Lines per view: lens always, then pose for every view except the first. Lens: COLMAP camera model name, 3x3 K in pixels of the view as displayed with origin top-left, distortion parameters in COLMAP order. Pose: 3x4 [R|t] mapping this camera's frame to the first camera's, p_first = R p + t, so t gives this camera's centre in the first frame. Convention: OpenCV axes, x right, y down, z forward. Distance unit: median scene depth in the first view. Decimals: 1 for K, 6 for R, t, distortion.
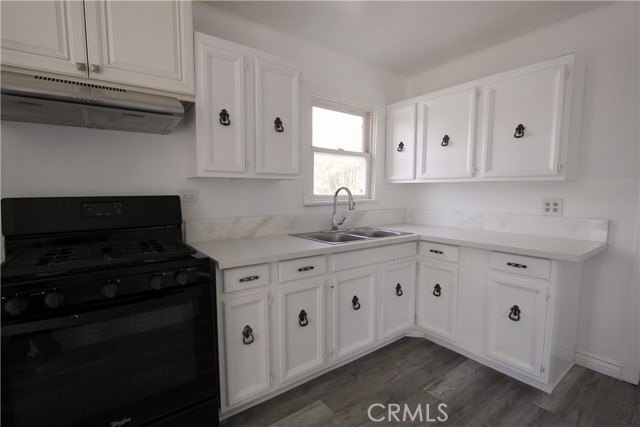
lens RADIAL K [[300.8, 0, 301.3], [0, 300.8, 218.9], [0, 0, 1]] dist [-0.011208, 0.001233]
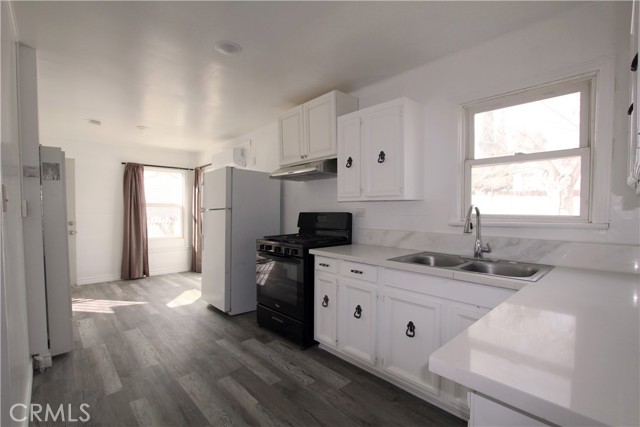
lens RADIAL K [[300.8, 0, 316.0], [0, 300.8, 213.4], [0, 0, 1]] dist [-0.011208, 0.001233]
pose [[0.114921, 0.020947, -0.993154, 0.983500], [-0.083812, 0.996417, 0.011317, -0.062100], [0.989833, 0.081938, 0.116265, 0.522052]]
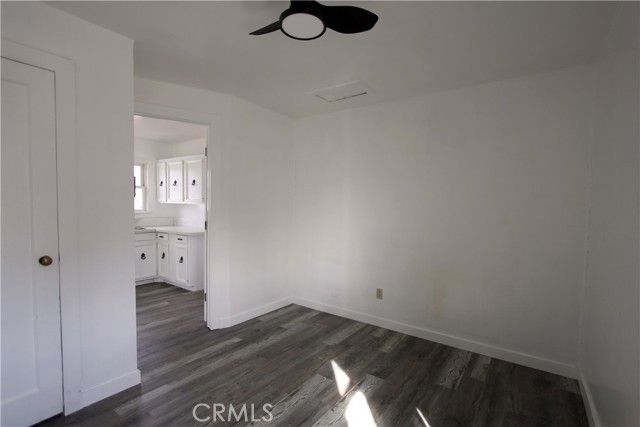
lens RADIAL K [[300.8, 0, 321.8], [0, 300.8, 218.8], [0, 0, 1]] dist [-0.011208, 0.001233]
pose [[0.944040, 0.000564, 0.329831, 0.824763], [0.014858, 0.998911, -0.044235, 0.095406], [-0.329496, 0.046660, 0.943003, -1.358792]]
